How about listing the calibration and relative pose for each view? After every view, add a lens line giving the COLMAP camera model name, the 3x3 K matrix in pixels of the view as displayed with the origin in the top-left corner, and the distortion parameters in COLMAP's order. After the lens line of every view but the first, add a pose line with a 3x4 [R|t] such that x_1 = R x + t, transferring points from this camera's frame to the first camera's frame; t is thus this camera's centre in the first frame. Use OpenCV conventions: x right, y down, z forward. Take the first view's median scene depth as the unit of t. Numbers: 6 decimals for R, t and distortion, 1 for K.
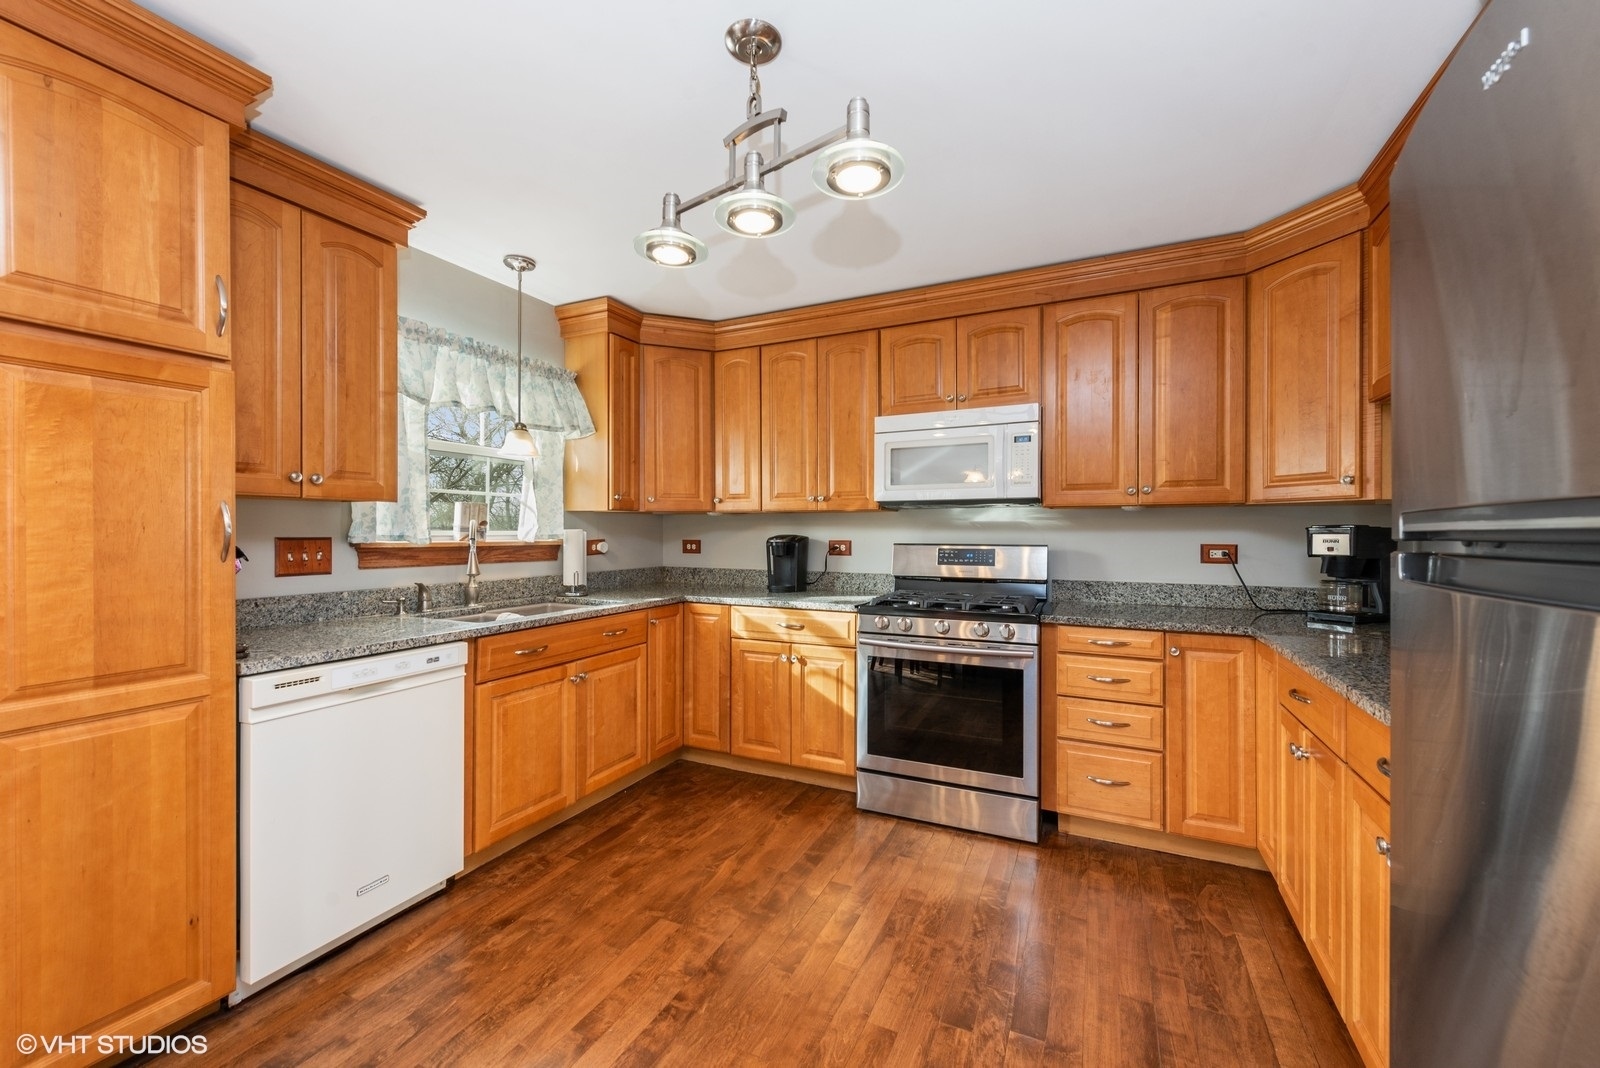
lens RADIAL K [[632.2, 0, 800.0], [0, 632.2, 534.0], [0, 0, 1]] dist [0.015323, -0.000191]
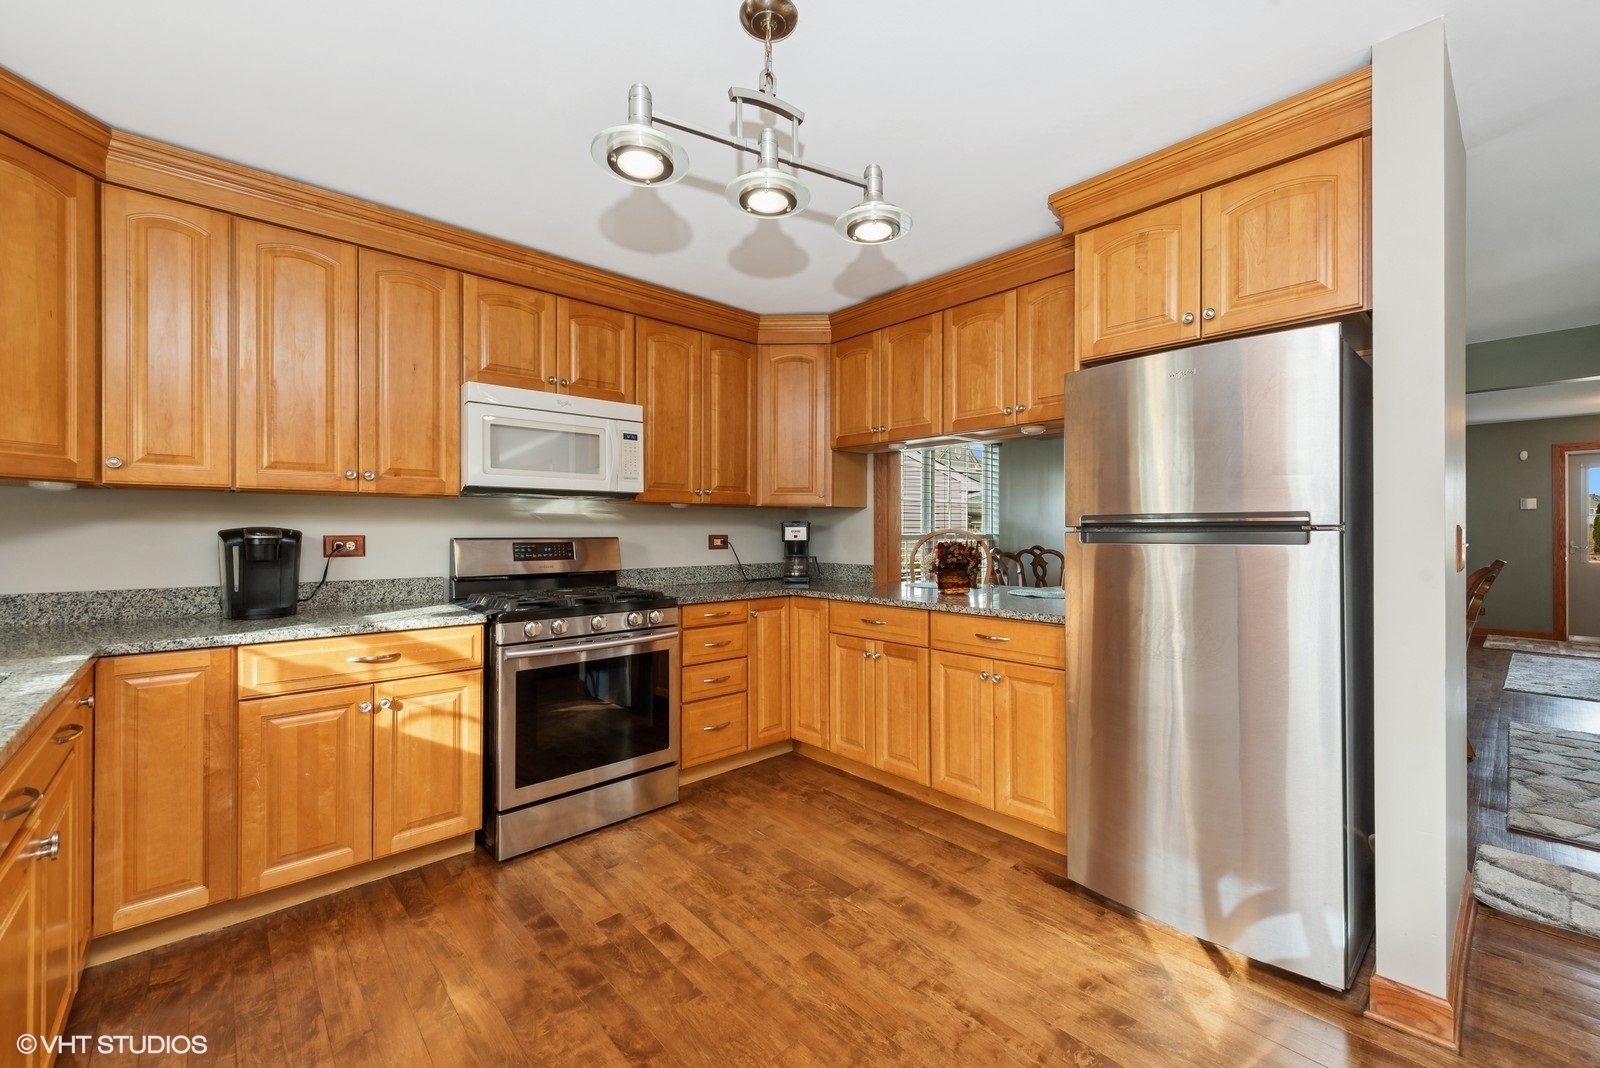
lens RADIAL K [[646.9, 0, 807.8], [0, 646.9, 528.8], [0, 0, 1]] dist [0.000550, -0.000463]
pose [[0.372392, 0.000673, 0.928075, -0.503943], [0.001693, 0.999998, -0.001404, 0.005422], [-0.928074, 0.002094, 0.372390, 0.302001]]
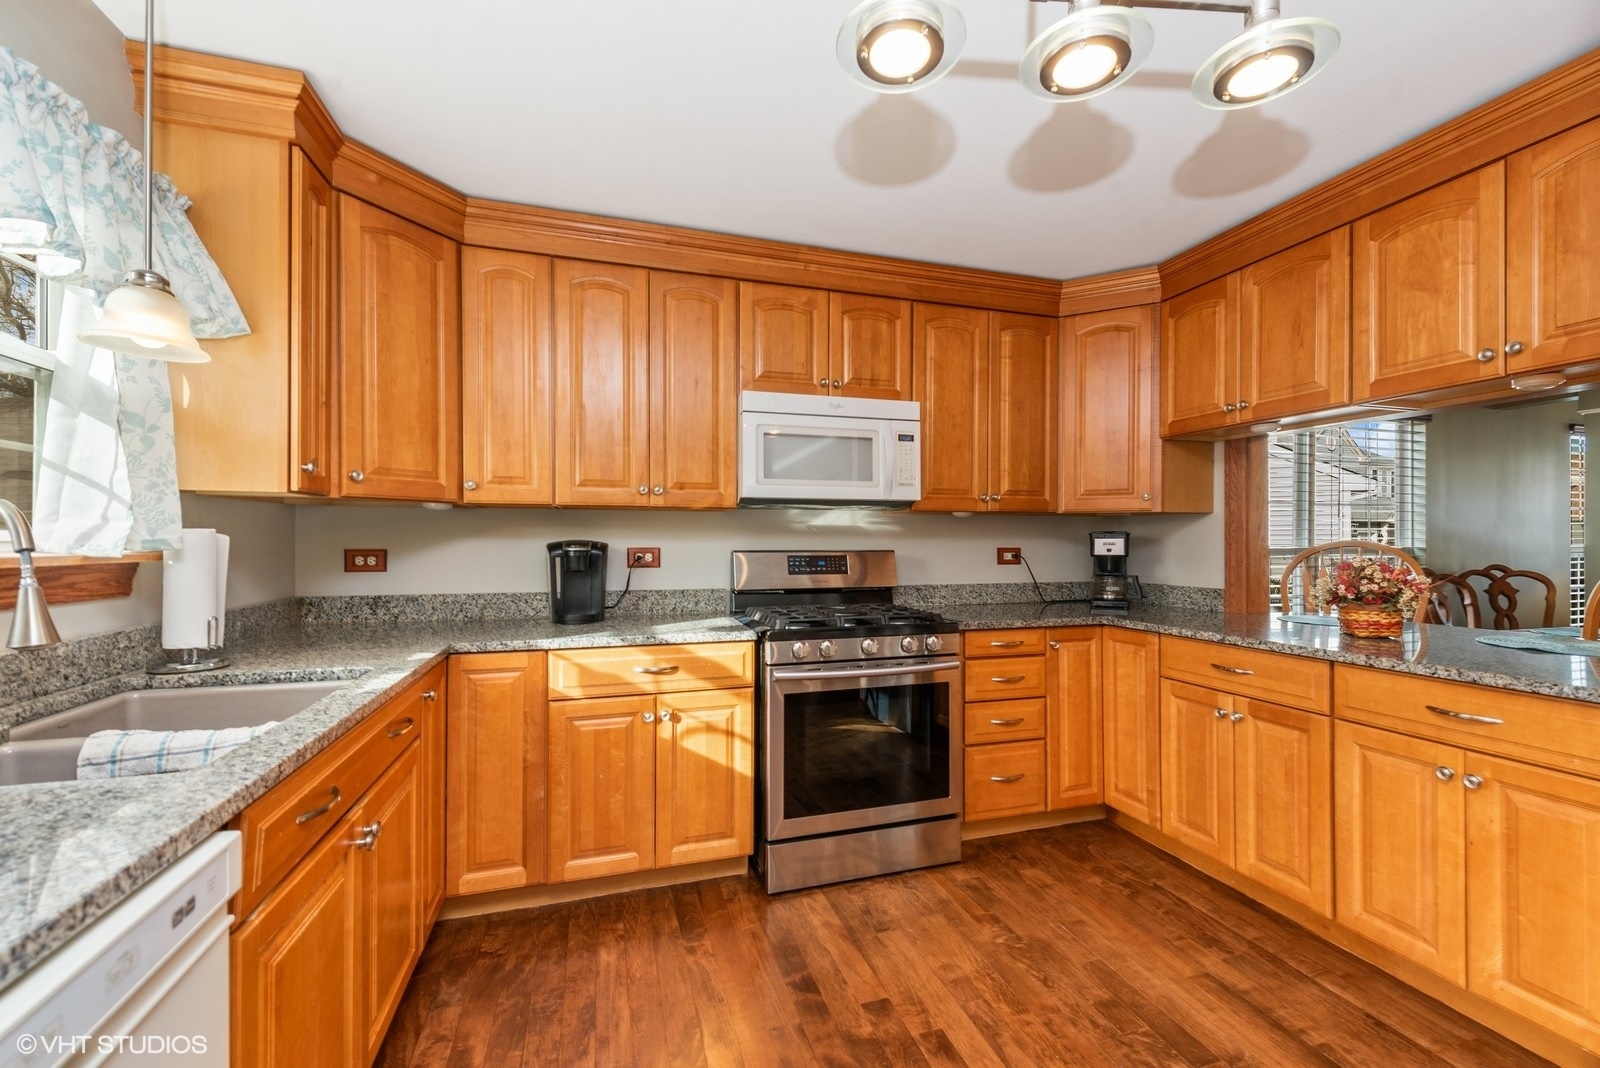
lens RADIAL K [[654.5, 0, 802.9], [0, 654.5, 541.2], [0, 0, 1]] dist [0.018142, -0.007067]
pose [[0.734317, -0.001723, 0.678805, -0.396031], [0.001751, 0.999998, 0.000644, 0.002741], [-0.678805, 0.000716, 0.734319, 0.362244]]
